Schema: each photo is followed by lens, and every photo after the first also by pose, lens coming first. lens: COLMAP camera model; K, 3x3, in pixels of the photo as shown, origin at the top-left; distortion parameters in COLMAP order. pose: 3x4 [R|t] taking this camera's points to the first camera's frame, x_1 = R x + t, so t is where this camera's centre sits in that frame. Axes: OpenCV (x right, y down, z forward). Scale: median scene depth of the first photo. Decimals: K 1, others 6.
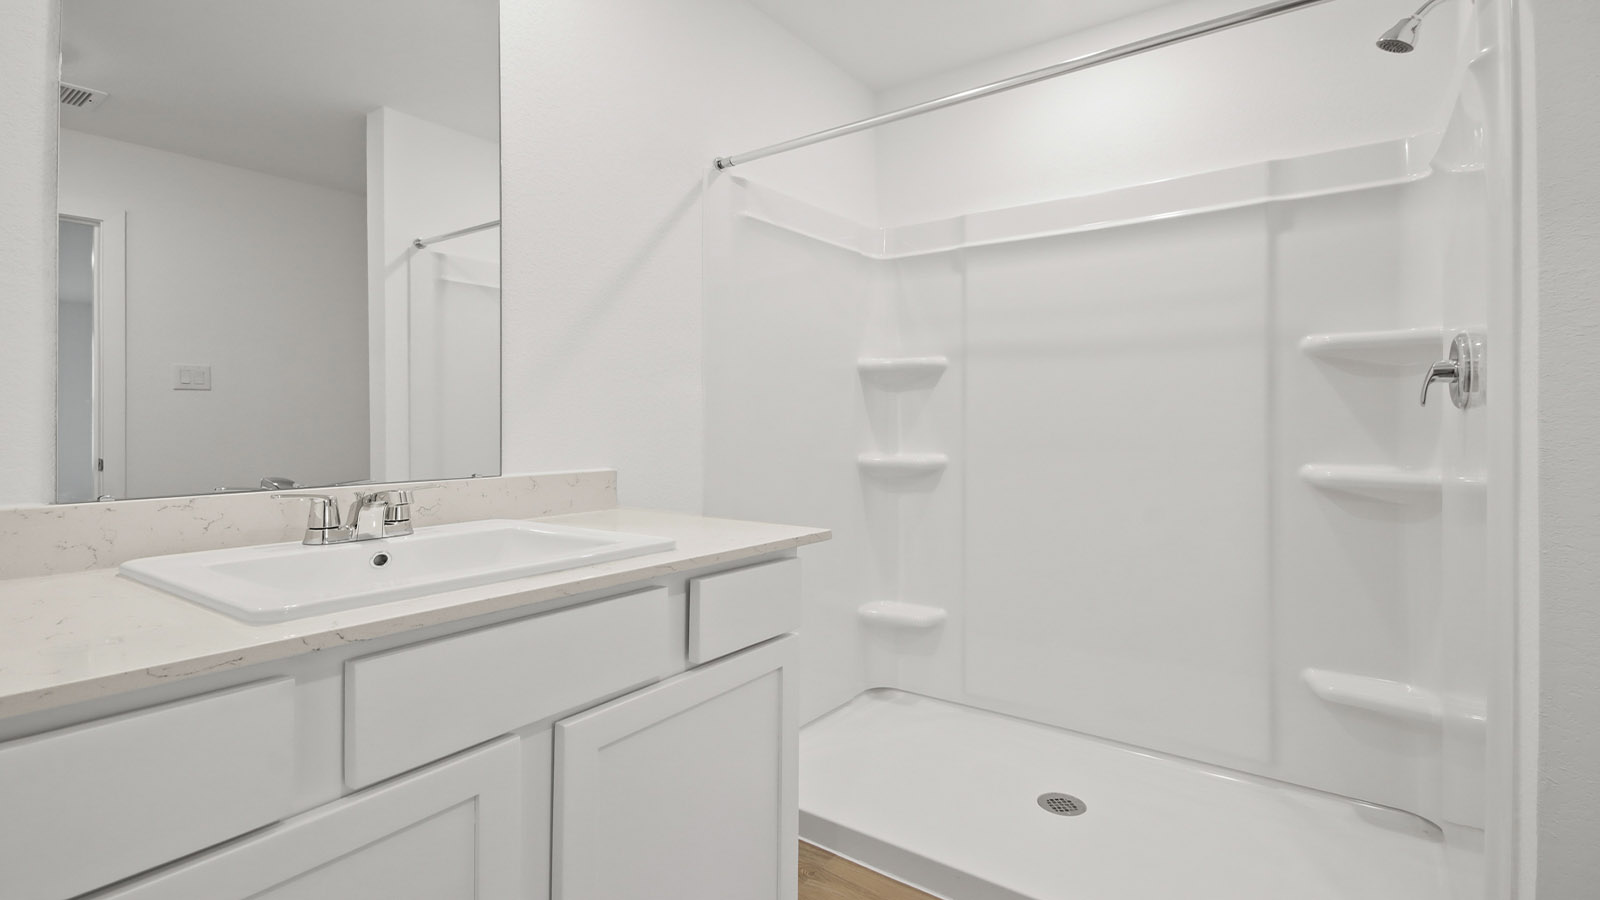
lens RADIAL K [[753.3, 0, 798.1], [0, 753.3, 435.9], [0, 0, 1]] dist [0.010333, -0.000051]
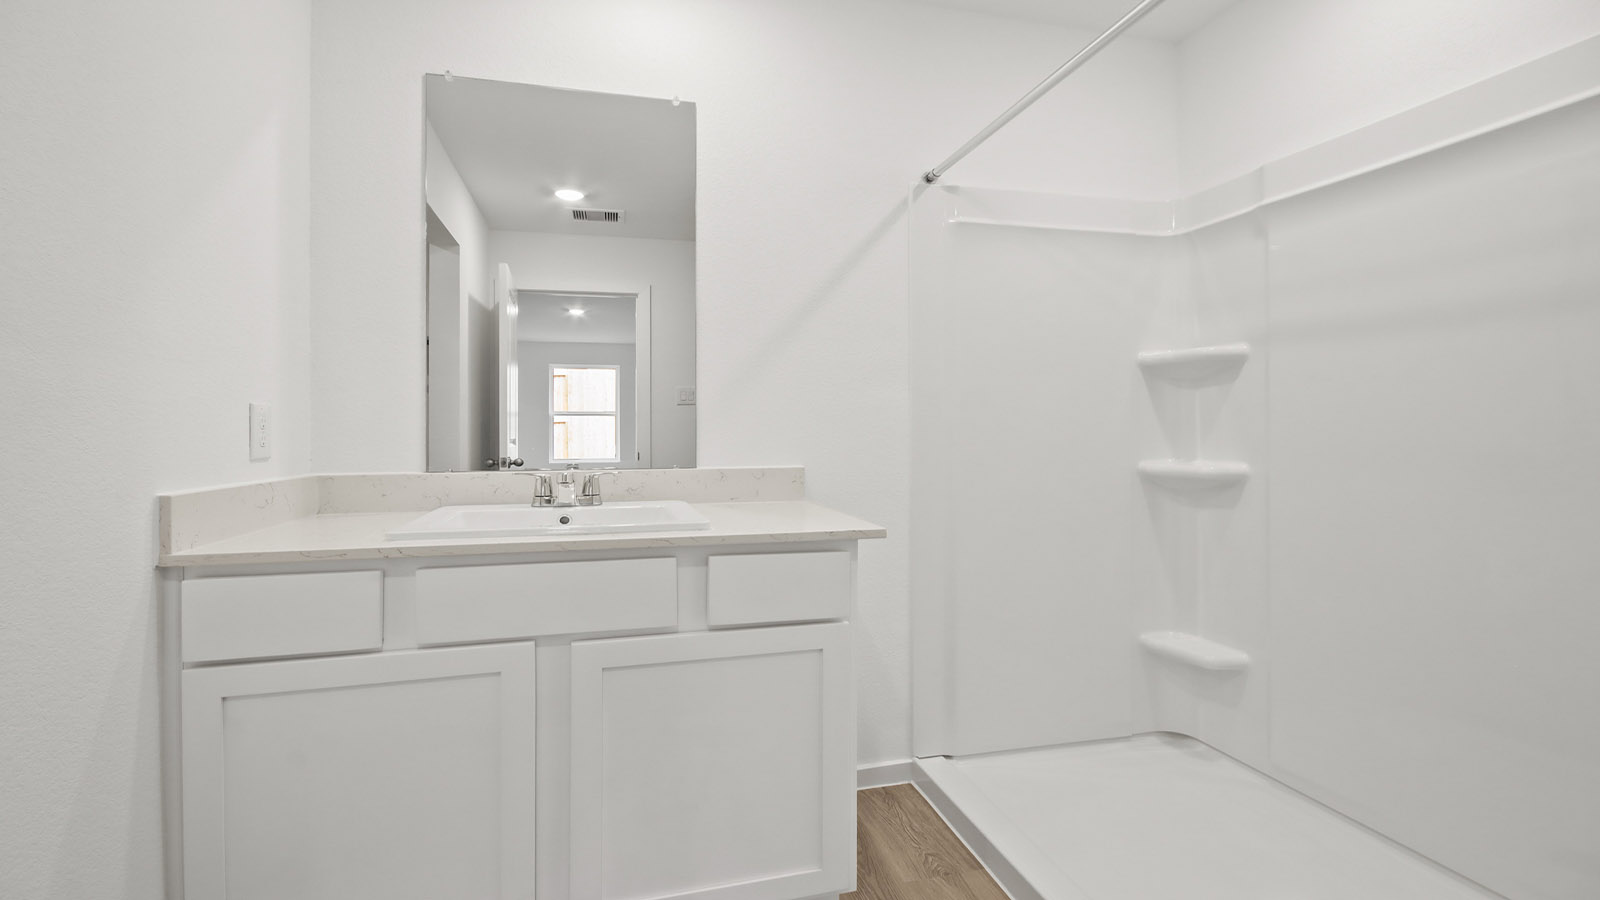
lens RADIAL K [[746.5, 0, 799.8], [0, 746.5, 442.4], [0, 0, 1]] dist [0.000733, -0.000294]
pose [[0.776019, 0.008651, -0.630651, 0.327690], [-0.006445, 0.999962, 0.005786, 0.000167], [0.630677, -0.000426, 0.776045, 0.071293]]
